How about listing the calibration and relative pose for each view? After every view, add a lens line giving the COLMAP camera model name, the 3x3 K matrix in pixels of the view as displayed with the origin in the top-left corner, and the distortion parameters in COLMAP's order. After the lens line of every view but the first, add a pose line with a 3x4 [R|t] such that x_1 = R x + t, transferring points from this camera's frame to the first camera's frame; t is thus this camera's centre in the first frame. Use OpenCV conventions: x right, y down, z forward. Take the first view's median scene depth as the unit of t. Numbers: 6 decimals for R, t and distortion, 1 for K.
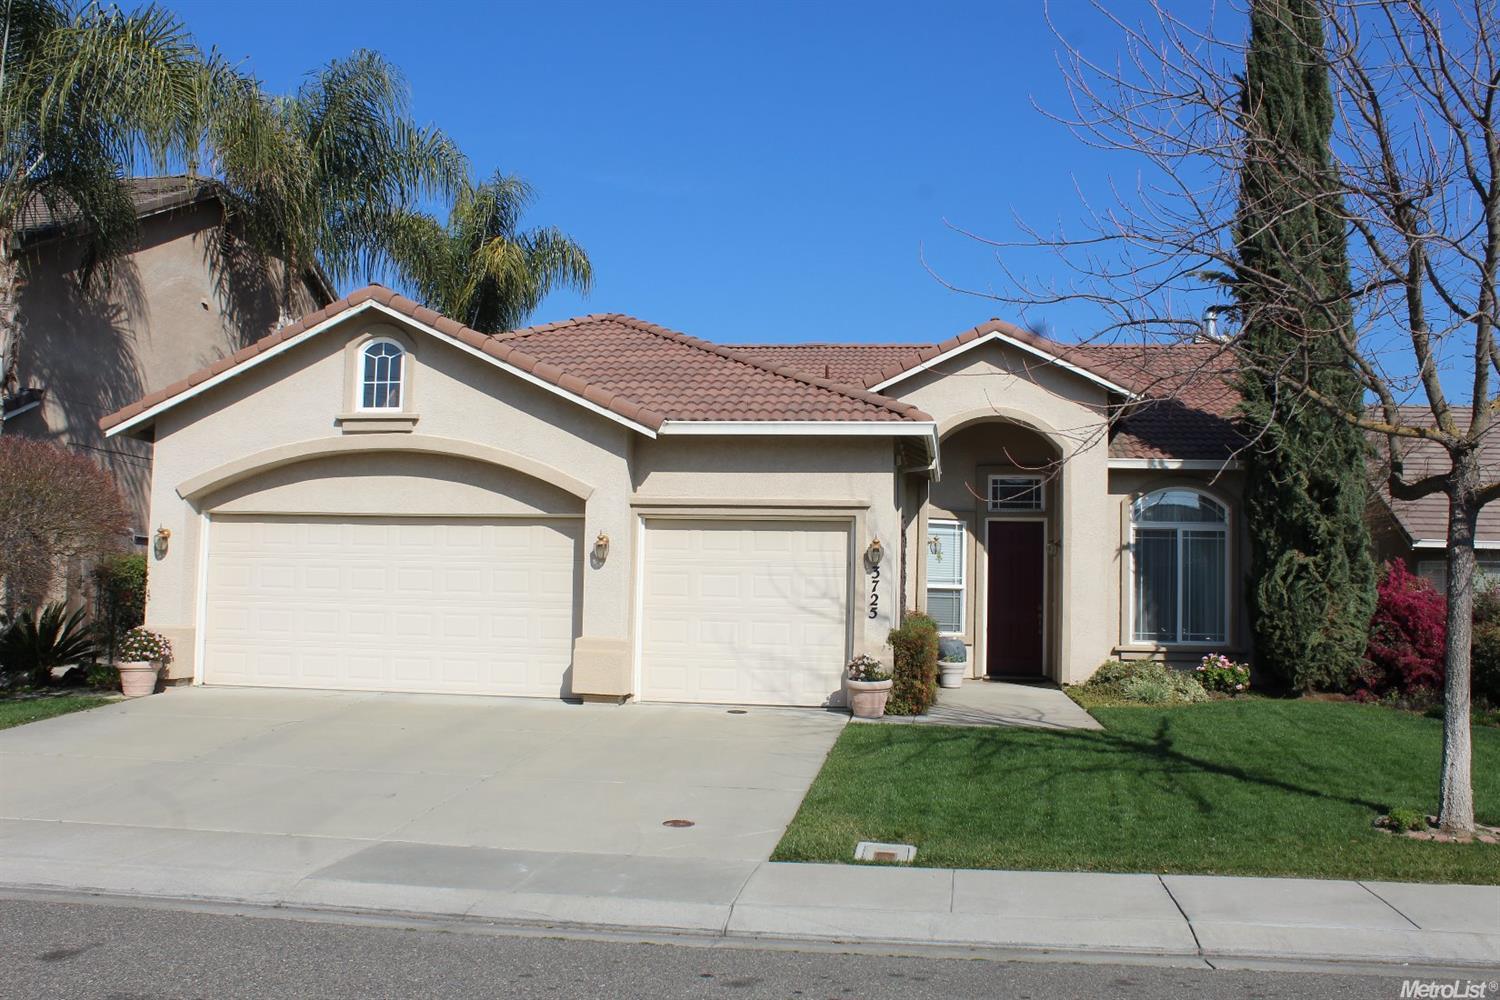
lens RADIAL K [[1742.4, 0, 750.6], [0, 1742.4, 481.1], [0, 0, 1]] dist [-0.185602, 0.255016]
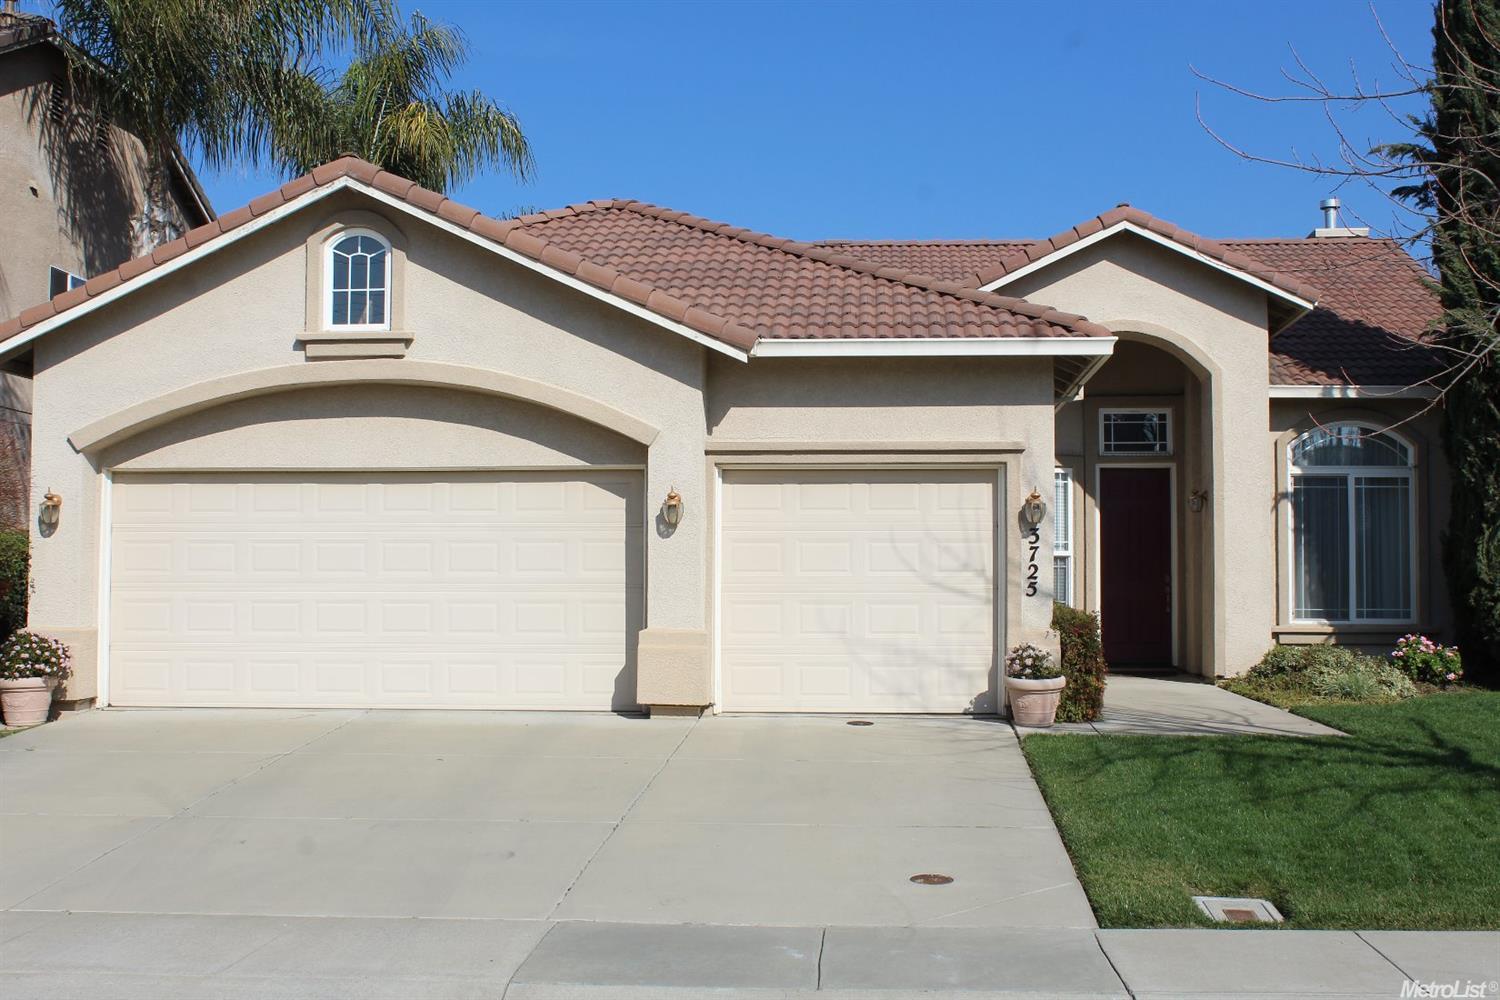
lens RADIAL K [[2184.6, 0, 750.0], [0, 2184.6, 500.0], [0, 0, 1]] dist [-0.096398, 0.108426]
pose [[0.995534, -0.014989, 0.093205, -0.135593], [0.011775, 0.999320, 0.034935, 0.001828], [-0.093665, -0.033682, 0.995034, 0.059020]]
